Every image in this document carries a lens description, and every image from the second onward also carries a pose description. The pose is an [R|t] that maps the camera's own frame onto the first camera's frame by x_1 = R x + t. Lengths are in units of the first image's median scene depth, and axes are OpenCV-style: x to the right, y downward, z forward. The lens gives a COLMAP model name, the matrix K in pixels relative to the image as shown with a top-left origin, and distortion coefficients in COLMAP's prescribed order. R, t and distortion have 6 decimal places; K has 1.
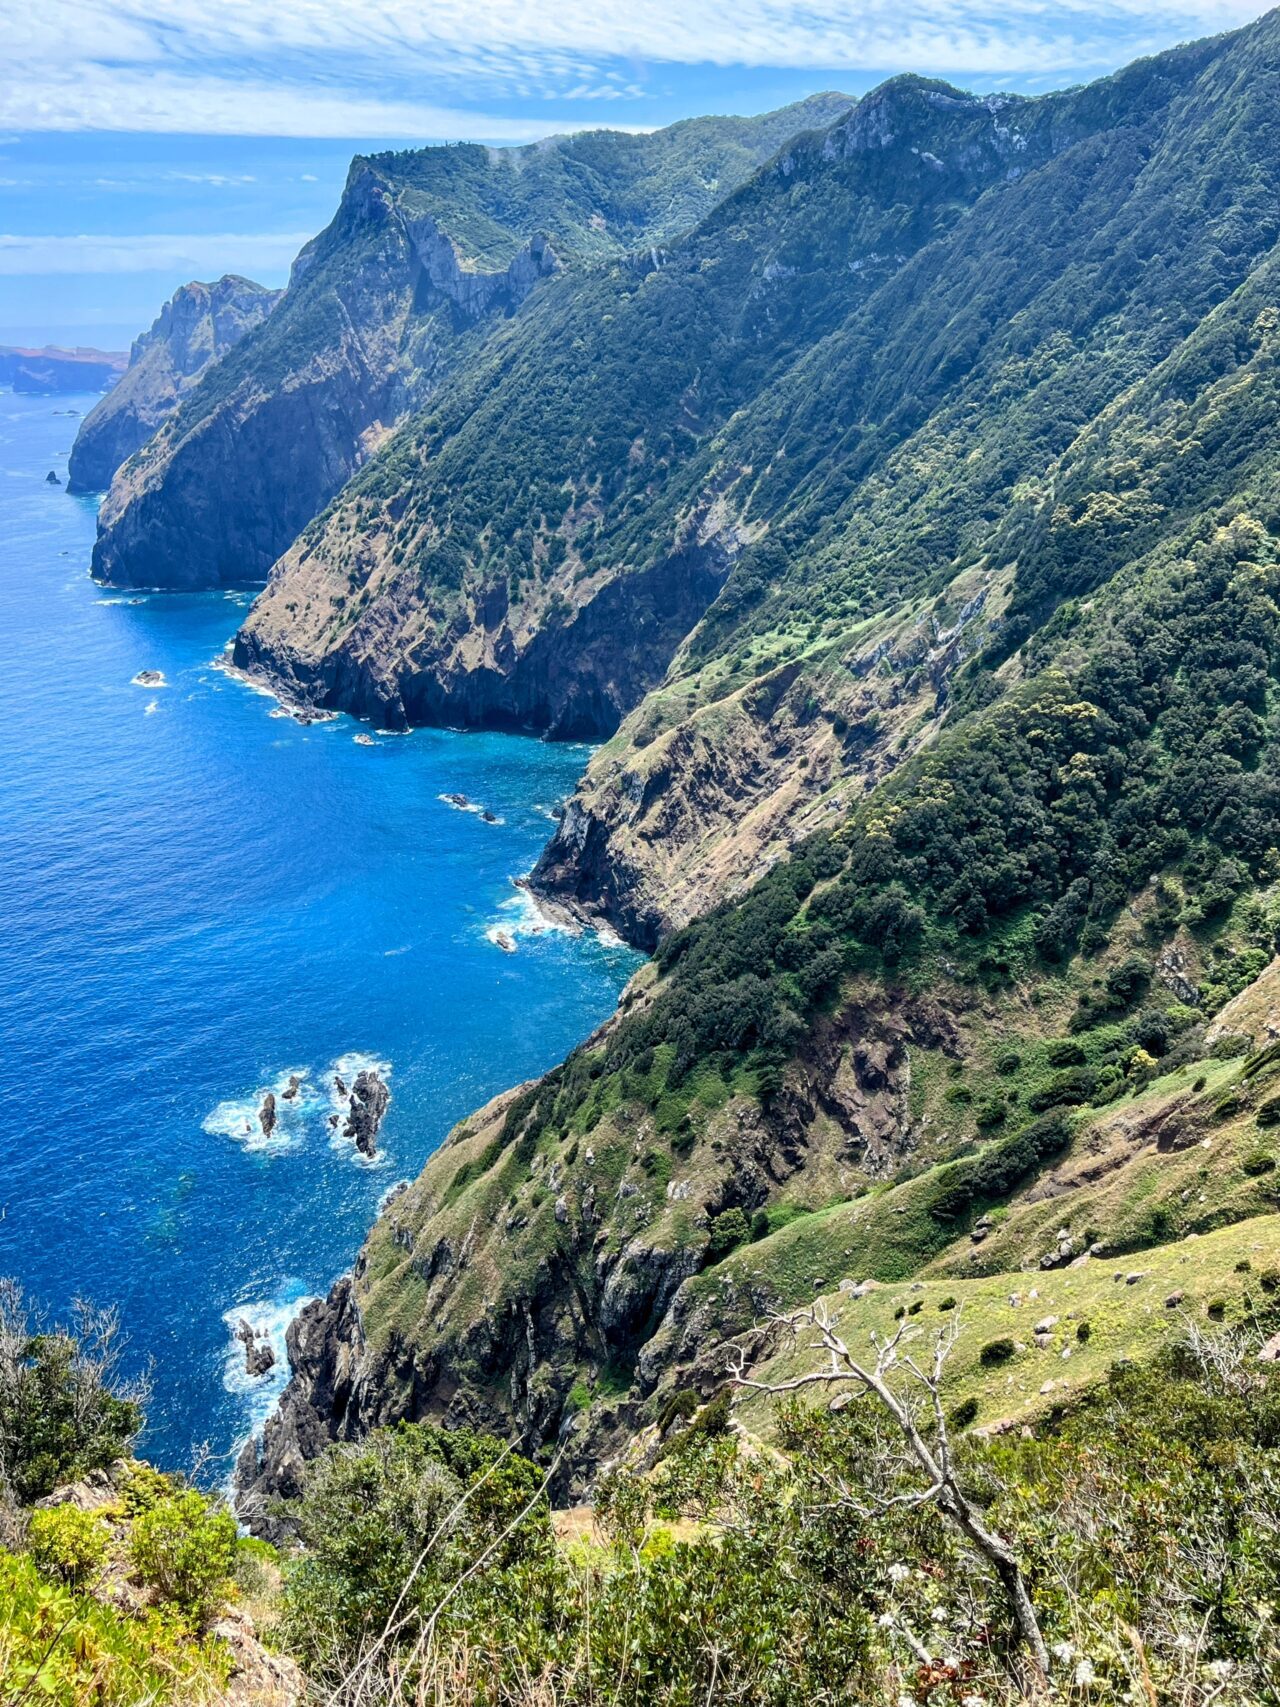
lens RADIAL K [[1551.4, 0, 640.0], [0, 1551.4, 853.5], [0, 0, 1]] dist [0.089907, -0.176689]
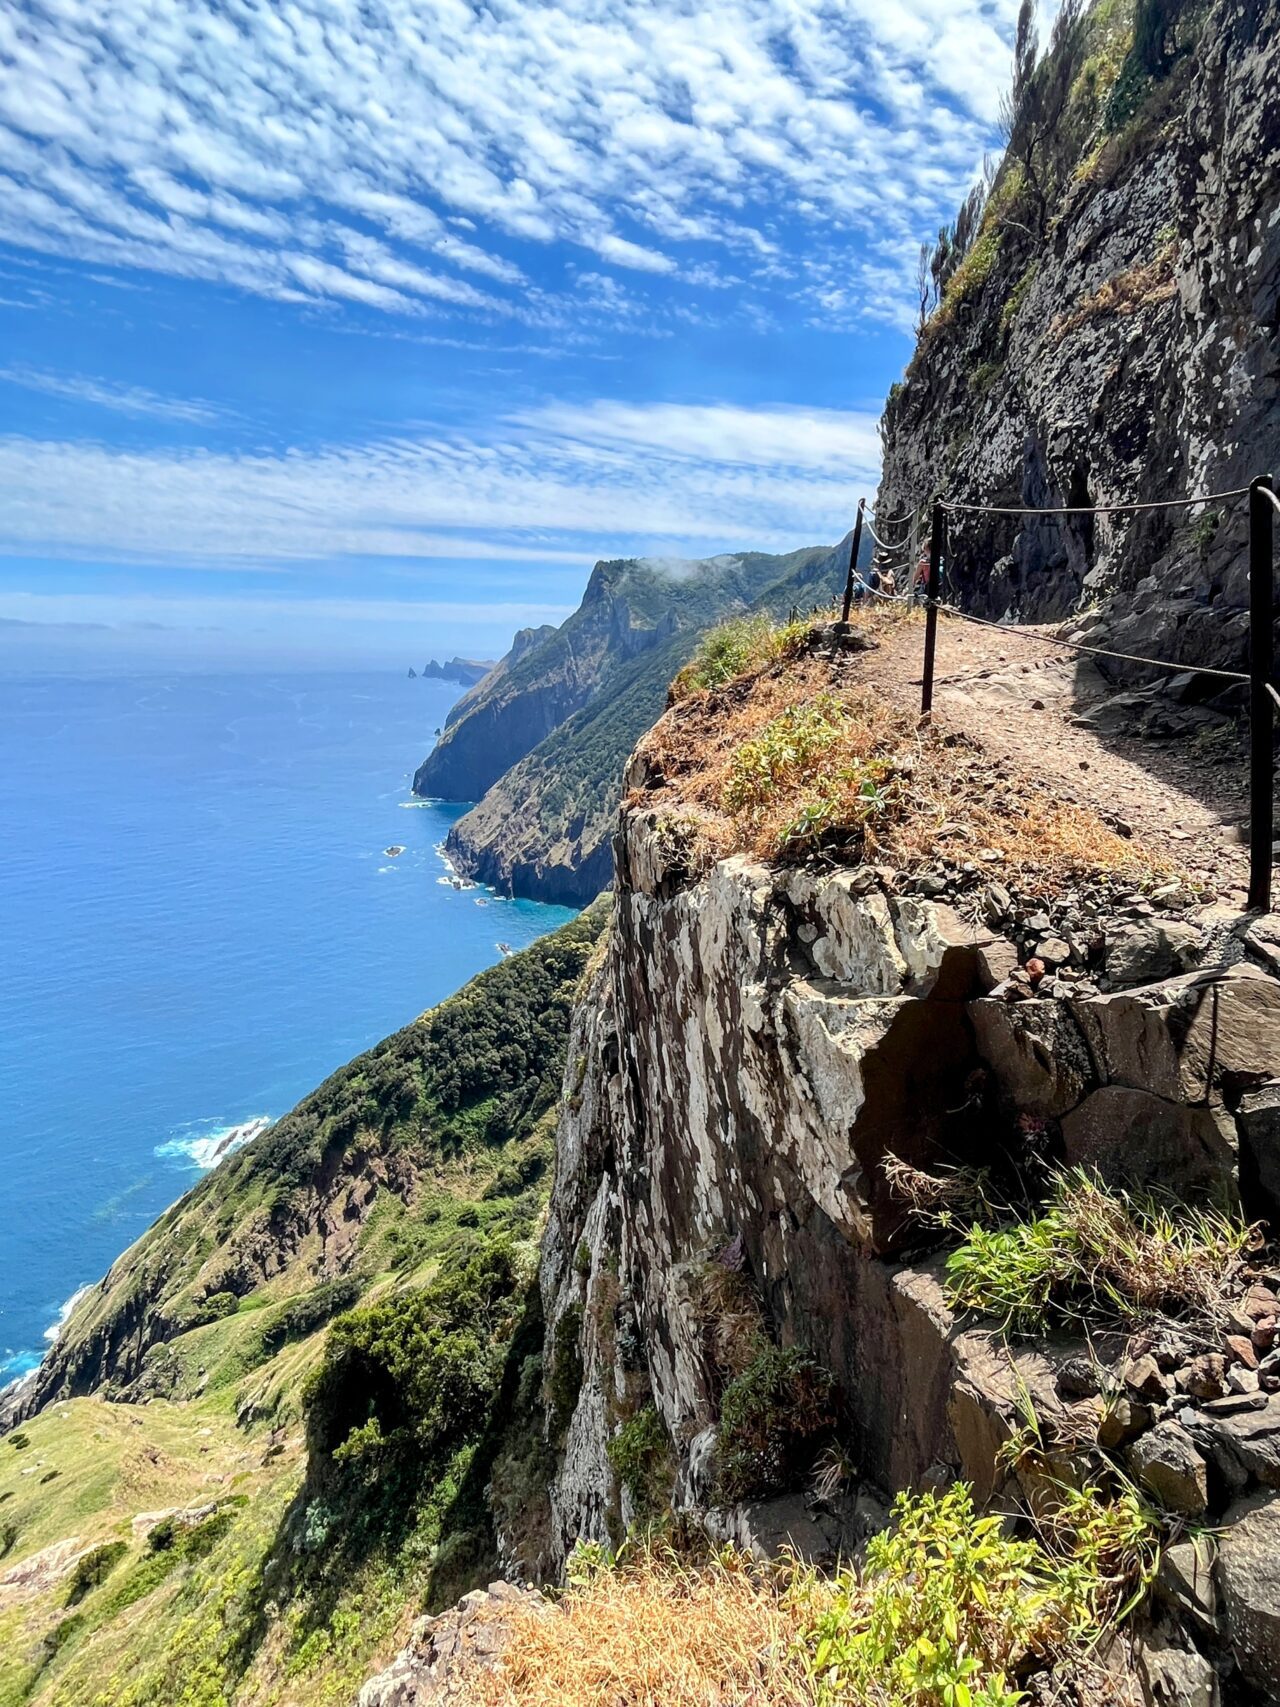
lens RADIAL K [[949.2, 0, 648.7], [0, 949.2, 866.3], [0, 0, 1]] dist [-0.001672, -0.001566]
pose [[0.977261, 0.097122, -0.188488, 0.234751], [-0.117947, 0.987706, -0.102591, -0.040751], [0.176207, 0.122490, 0.976702, 0.099911]]
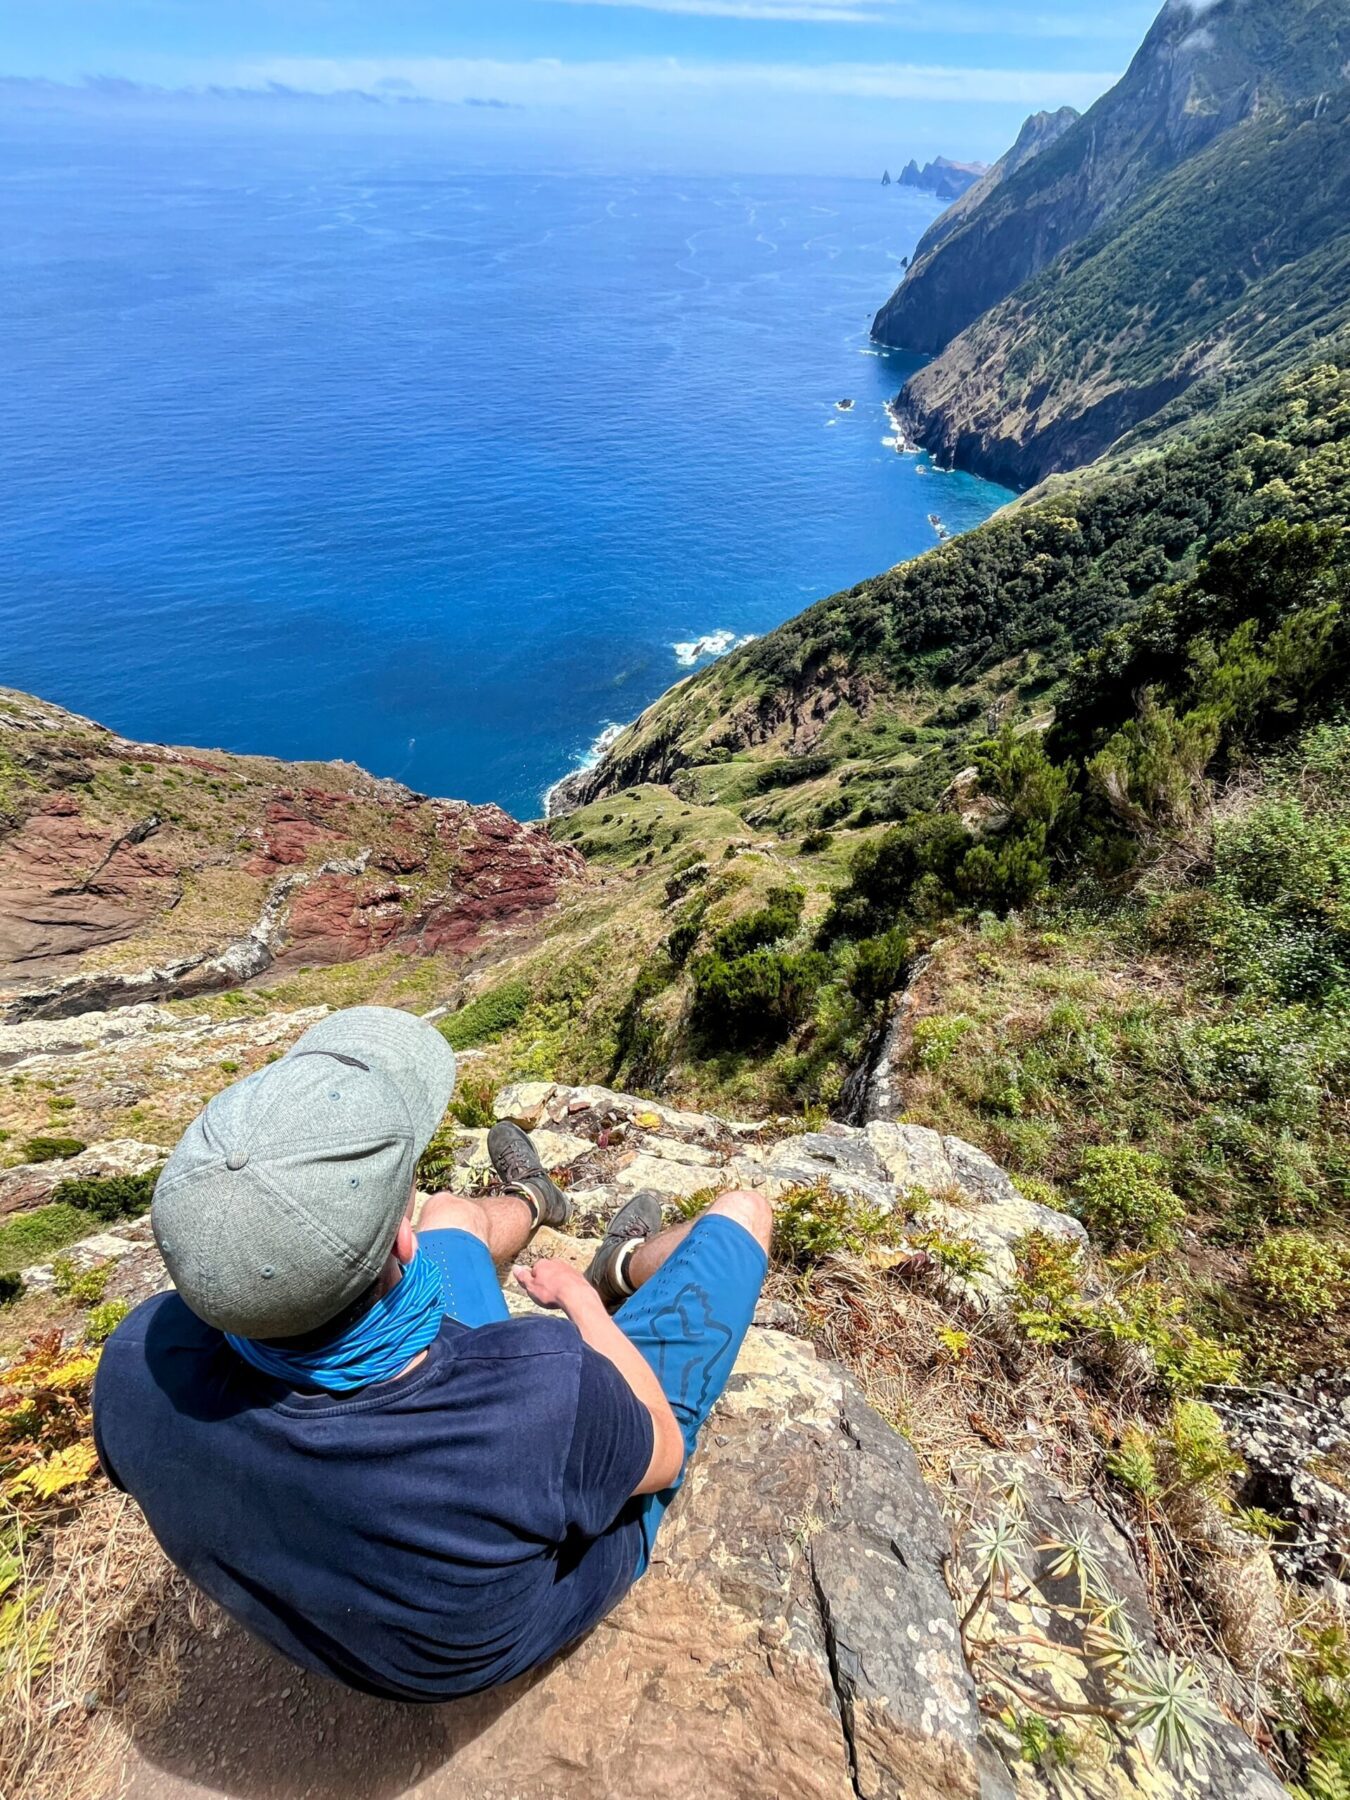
lens RADIAL K [[776.7, 0, 678.1], [0, 776.7, 913.5], [0, 0, 1]] dist [-0.003595, -0.000421]
pose [[0.802862, 0.461376, -0.377551, 0.208386], [-0.248524, 0.834666, 0.491496, -0.026175], [0.541893, -0.300773, 0.784785, 0.067826]]
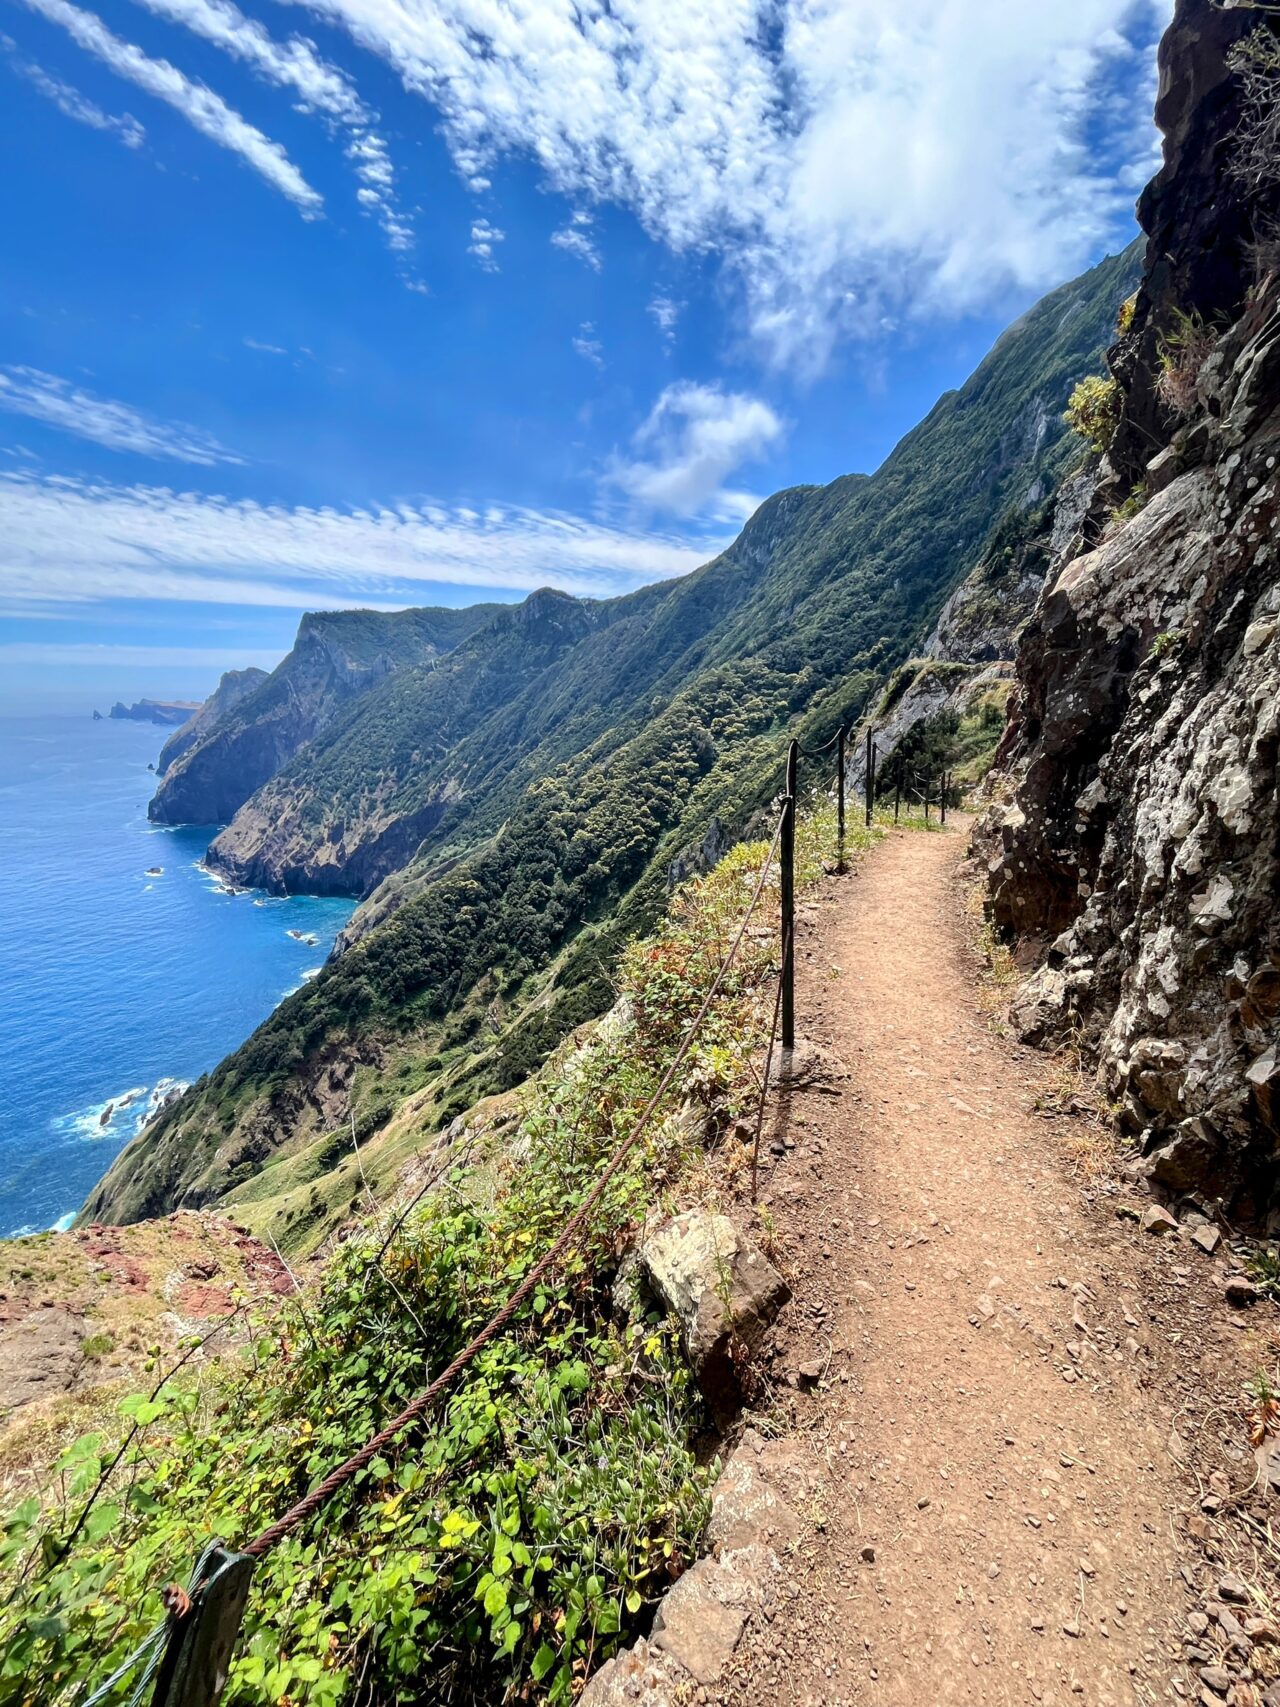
lens RADIAL K [[764.2, 0, 648.0], [0, 764.2, 862.2], [0, 0, 1]] dist [-0.005219, -0.000592]
pose [[0.982731, -0.010356, 0.184751, 0.157883], [0.032012, 0.992893, -0.114626, -0.000614], [-0.182251, 0.118560, 0.976078, 0.004991]]
